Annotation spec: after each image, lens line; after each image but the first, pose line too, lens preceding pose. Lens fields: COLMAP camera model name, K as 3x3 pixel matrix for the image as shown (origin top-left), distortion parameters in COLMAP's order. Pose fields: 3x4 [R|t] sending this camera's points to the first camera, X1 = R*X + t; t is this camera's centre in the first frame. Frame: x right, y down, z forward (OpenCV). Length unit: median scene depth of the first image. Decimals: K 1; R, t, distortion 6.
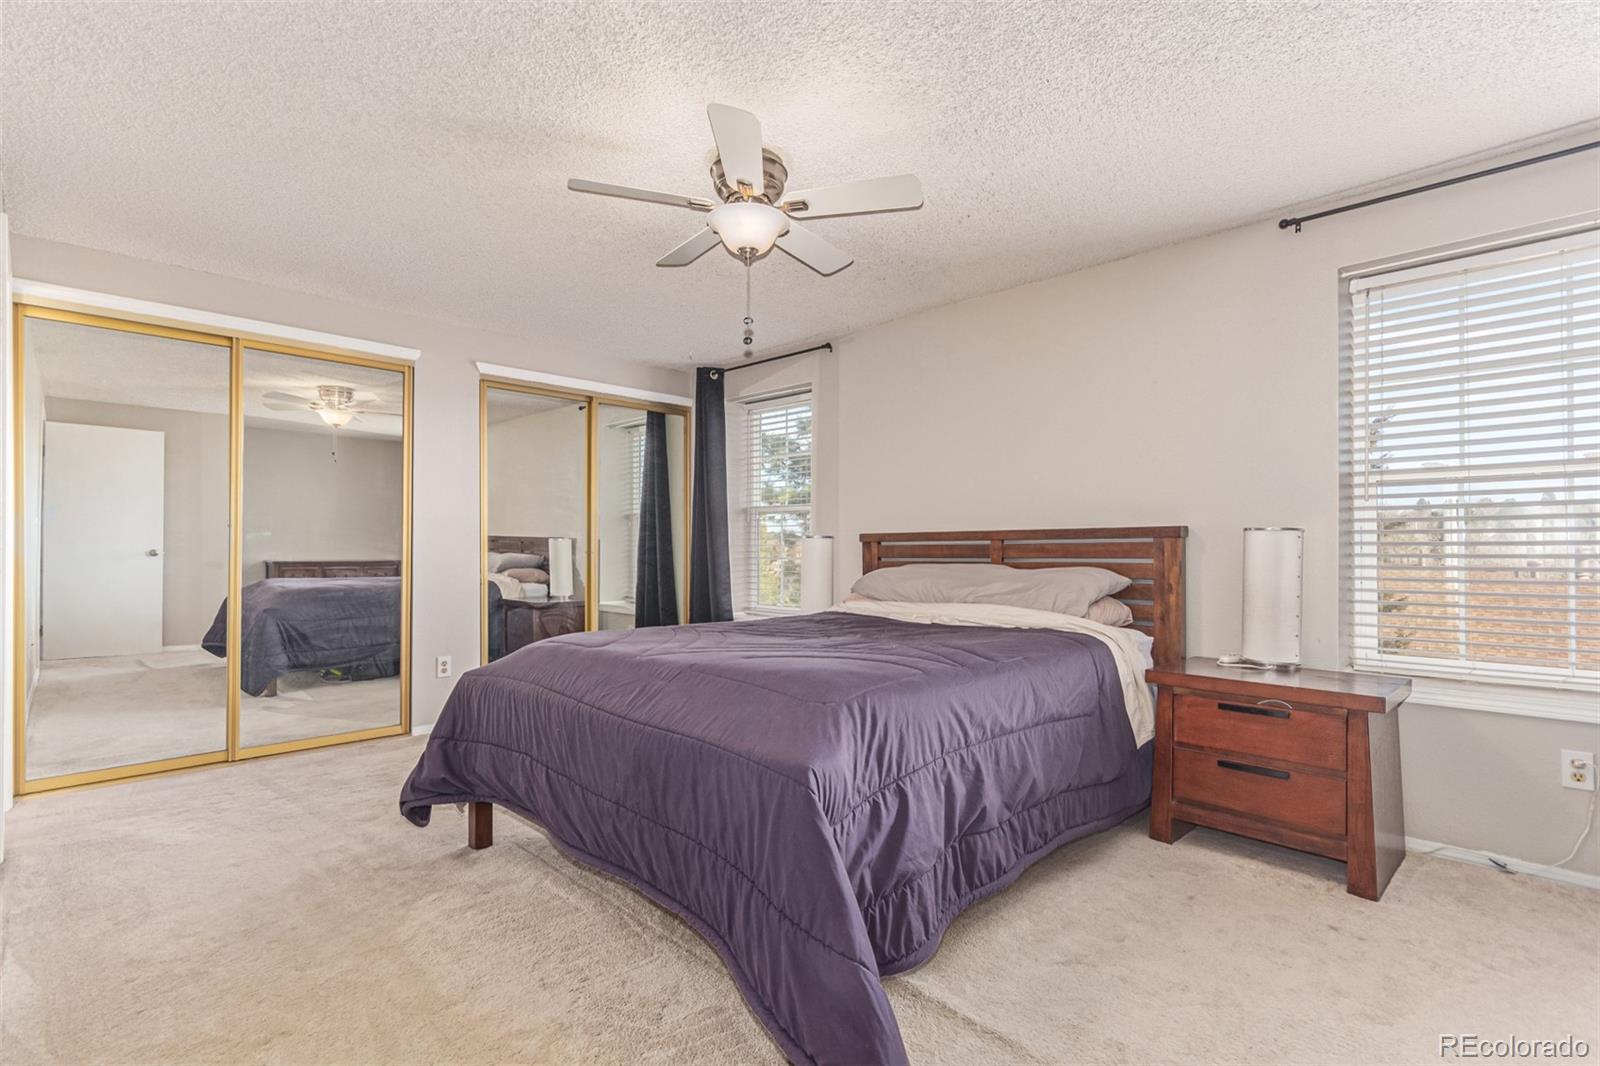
lens RADIAL K [[746.5, 0, 802.1], [0, 746.5, 542.7], [0, 0, 1]] dist [0.002149, 0.000666]
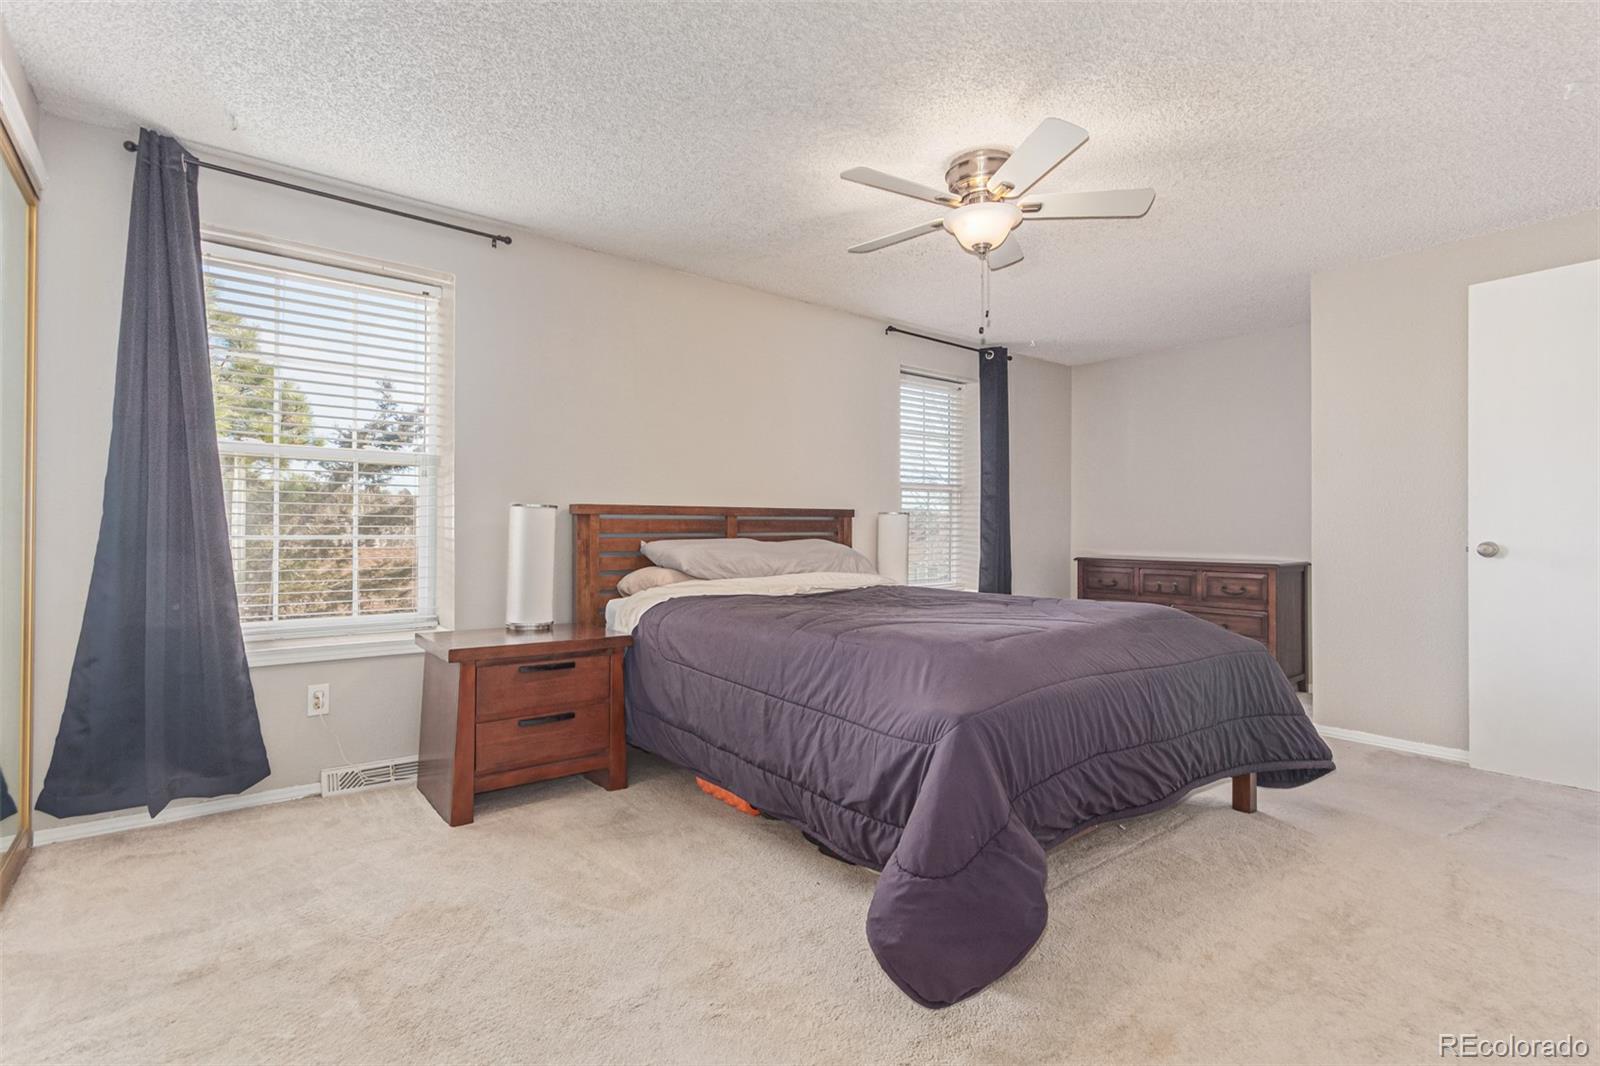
lens RADIAL K [[765.2, 0, 801.3], [0, 765.2, 502.5], [0, 0, 1]] dist [-0.001349, -0.000013]
pose [[0.112160, 0.033033, 0.993141, -0.838551], [-0.013537, 0.999405, -0.031713, 0.011117], [-0.993598, -0.009887, 0.112541, 0.804300]]
